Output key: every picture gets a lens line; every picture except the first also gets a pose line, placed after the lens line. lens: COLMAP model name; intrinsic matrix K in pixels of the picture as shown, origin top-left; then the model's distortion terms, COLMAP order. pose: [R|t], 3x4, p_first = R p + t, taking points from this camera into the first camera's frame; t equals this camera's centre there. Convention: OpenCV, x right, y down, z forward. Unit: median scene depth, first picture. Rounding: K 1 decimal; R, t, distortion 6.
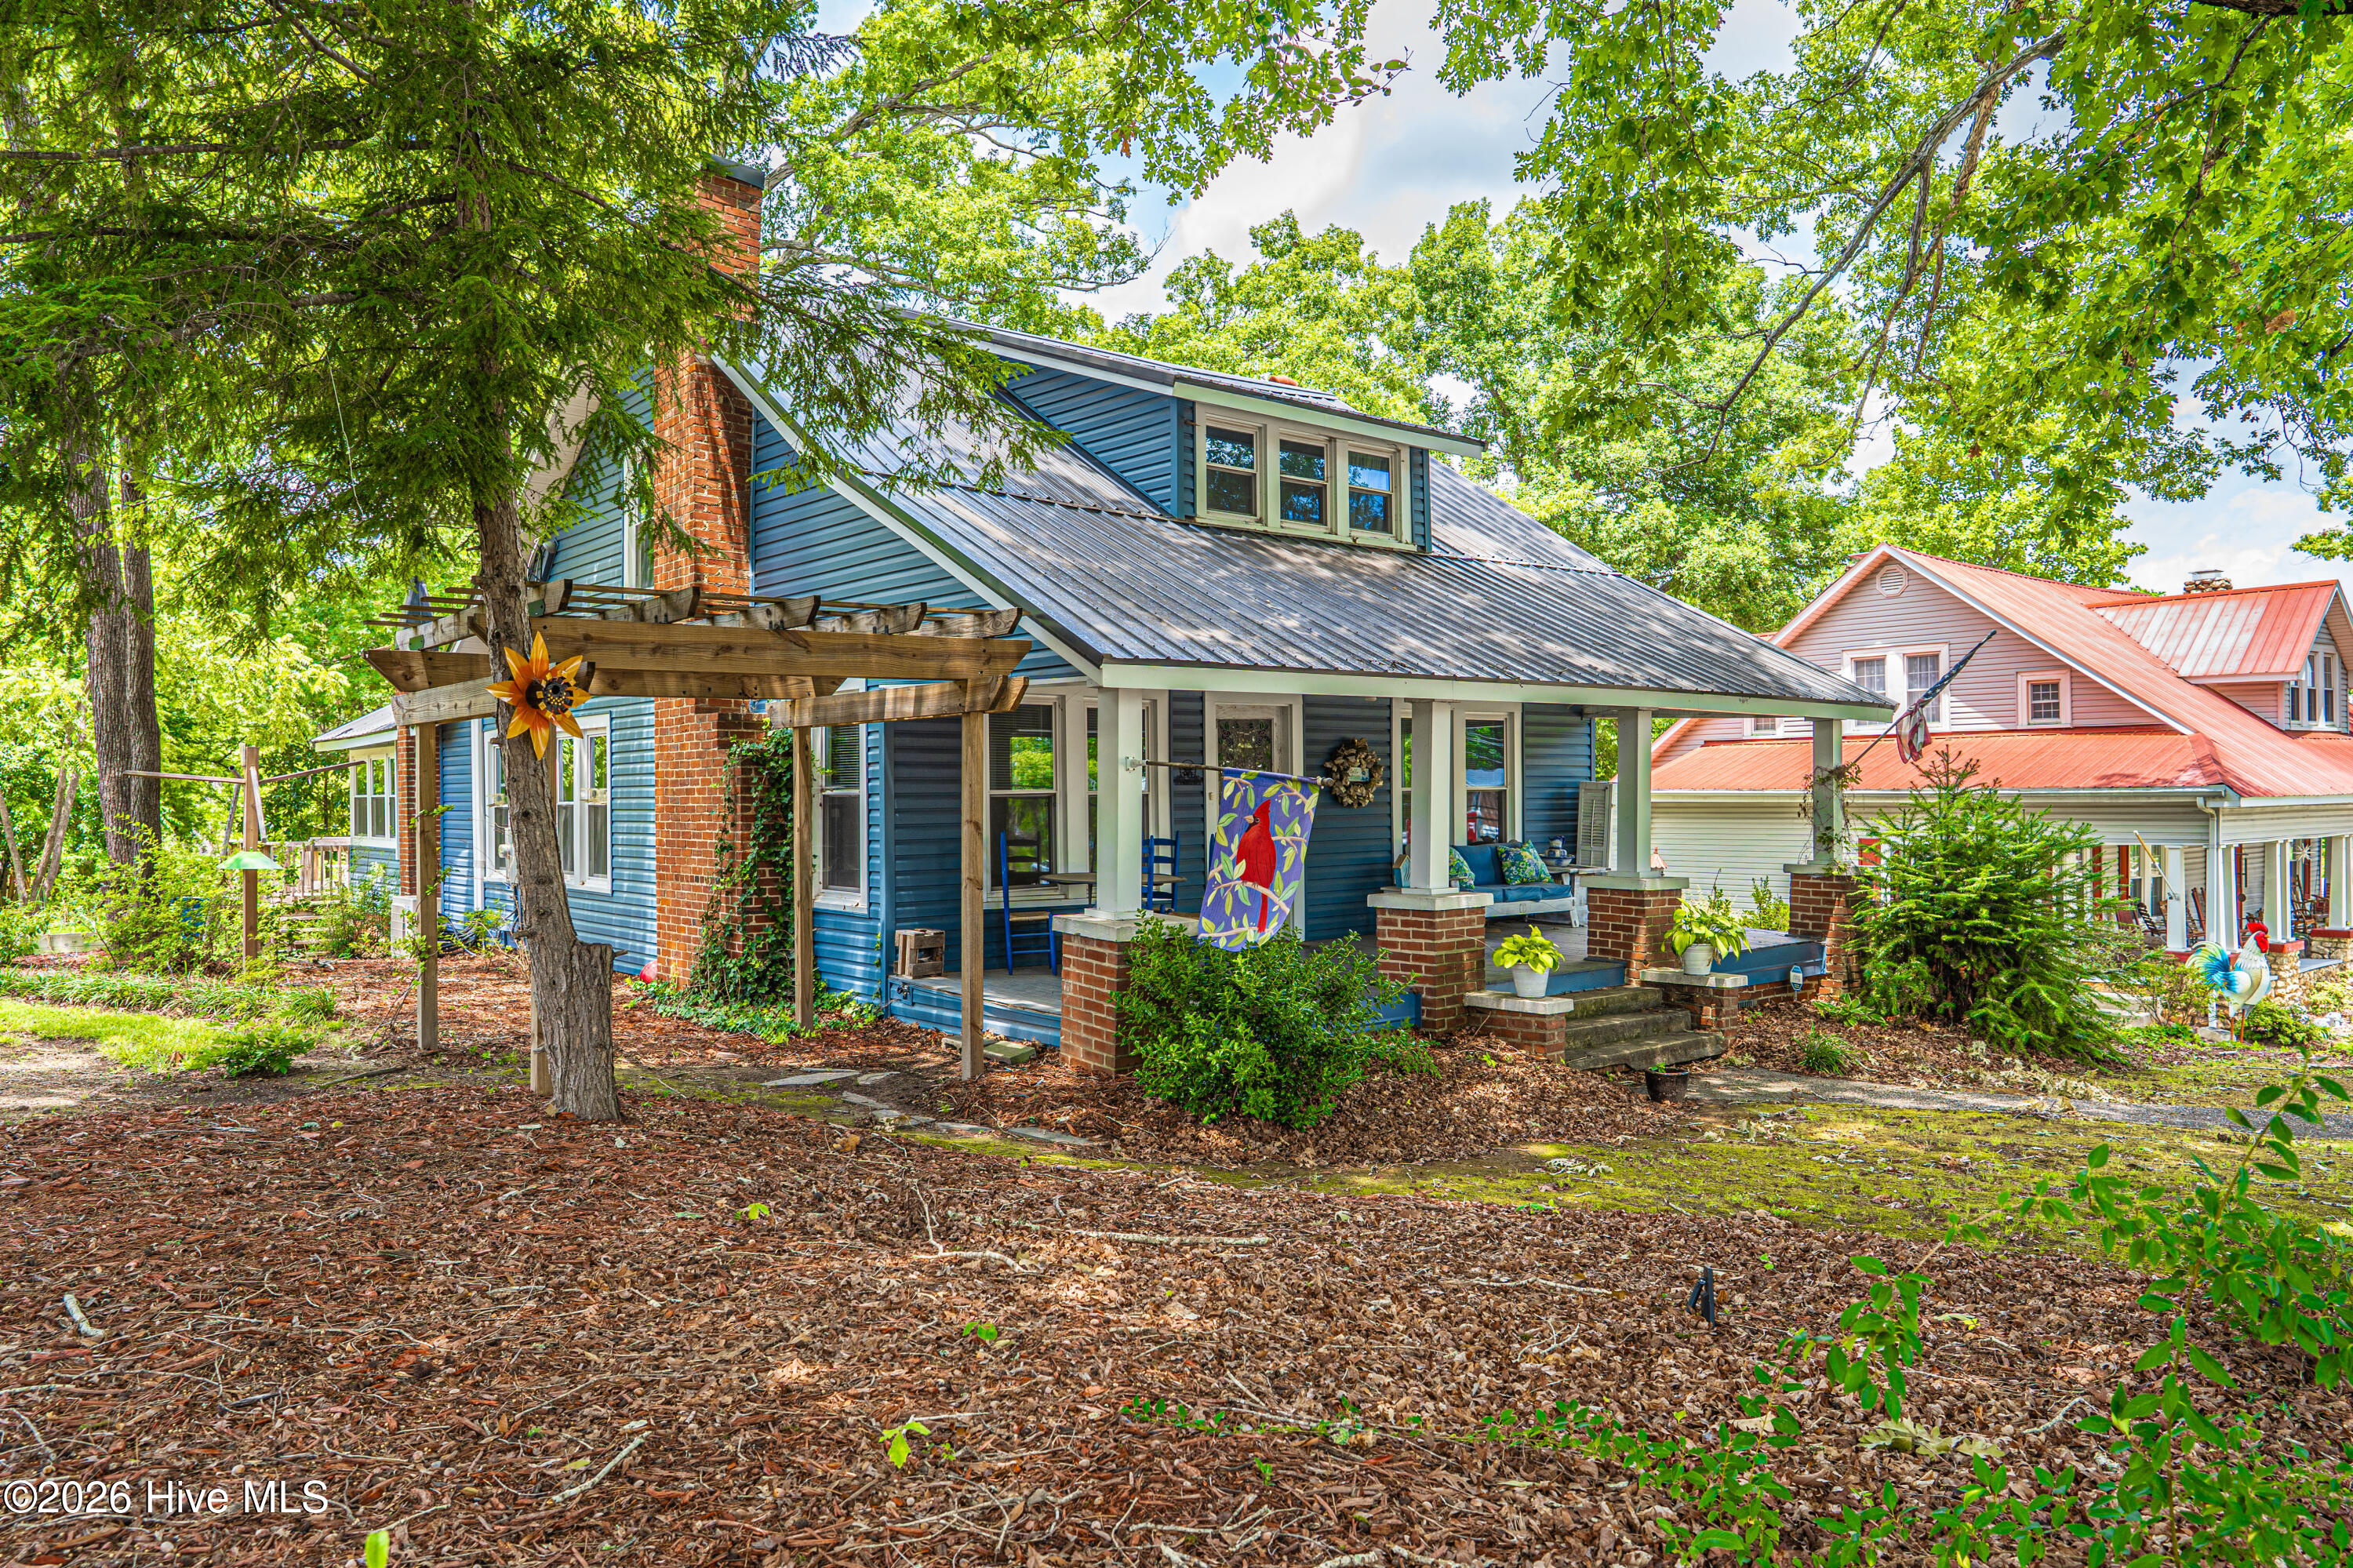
lens RADIAL K [[1563.4, 0, 1157.1], [0, 1563.4, 793.5], [0, 0, 1]] dist [-0.002997, 0.000993]
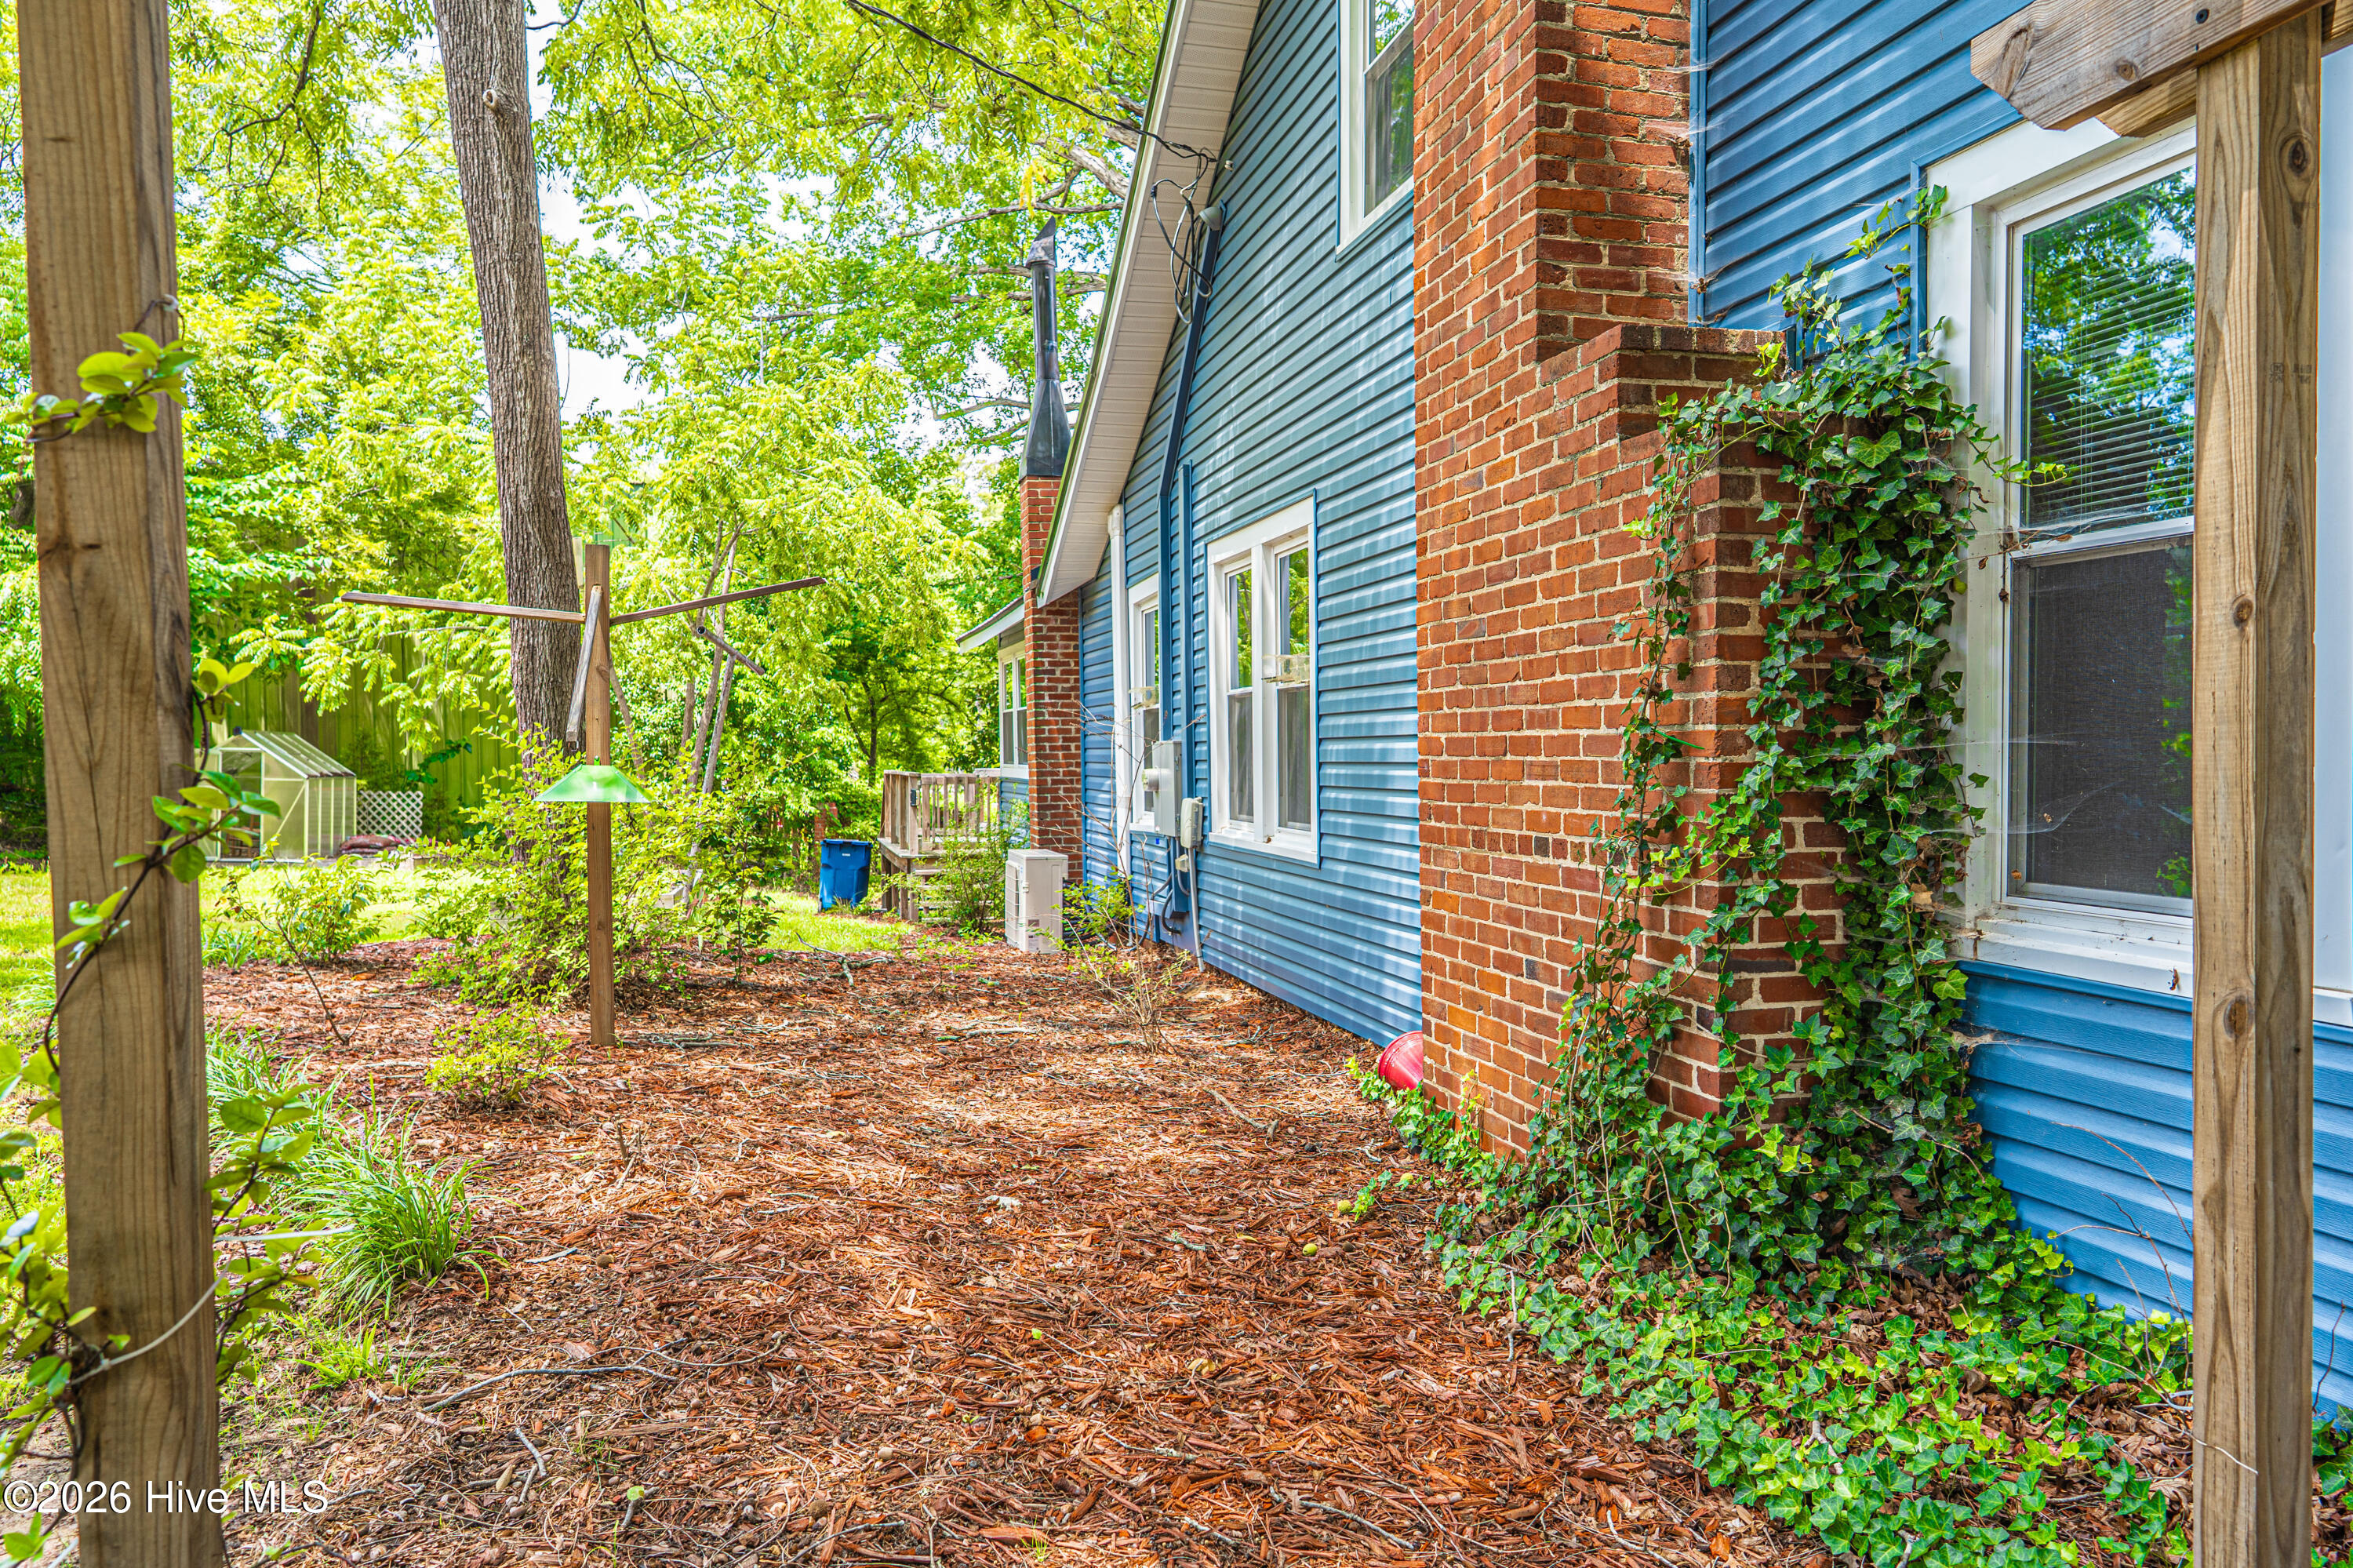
lens RADIAL K [[1563.4, 0, 1157.1], [0, 1563.4, 793.5], [0, 0, 1]] dist [-0.002997, 0.000993]
pose [[0.900448, 0.009830, -0.434853, -0.201632], [0.004679, 0.999468, 0.032283, 0.029037], [0.434939, -0.031104, 0.899923, 0.596924]]
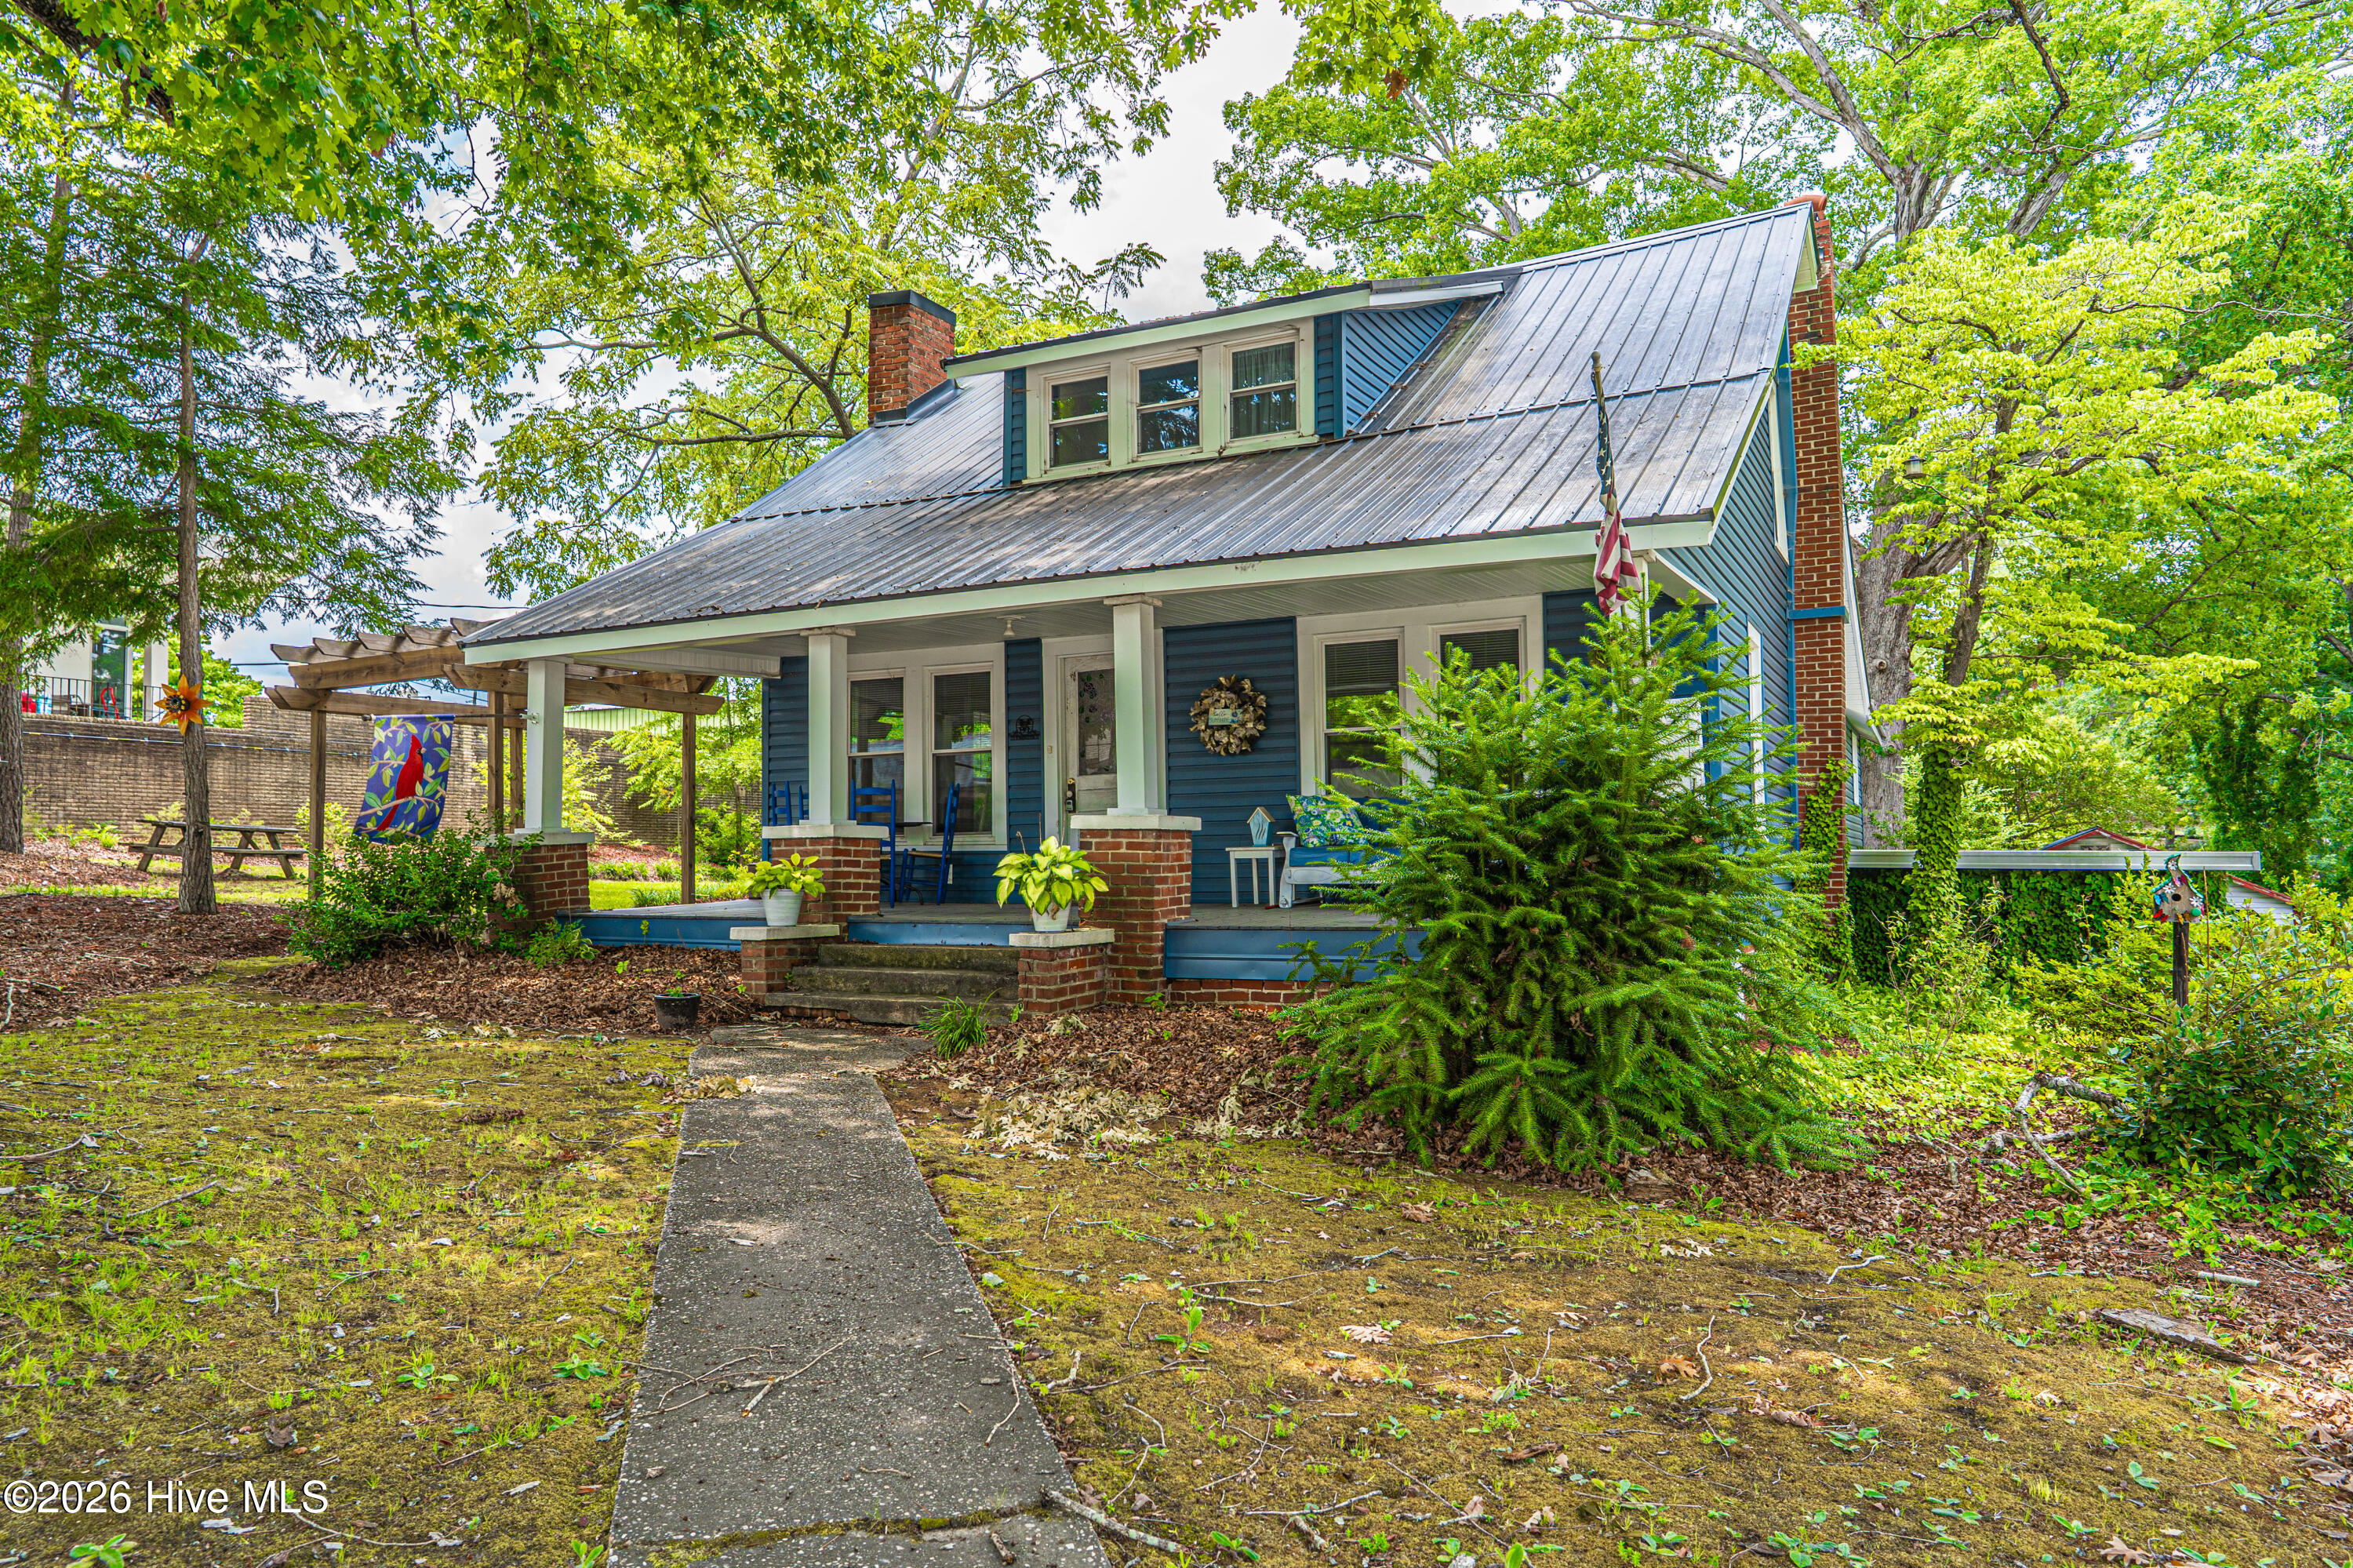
lens RADIAL K [[1621.7, 0, 1178.8], [0, 1621.7, 790.8], [0, 0, 1]] dist [-0.002395, 0.004664]
pose [[0.401157, -0.033511, -0.915396, 0.976988], [0.012938, 0.999438, -0.030918, 0.058949], [0.915918, 0.000560, 0.401366, 0.624708]]
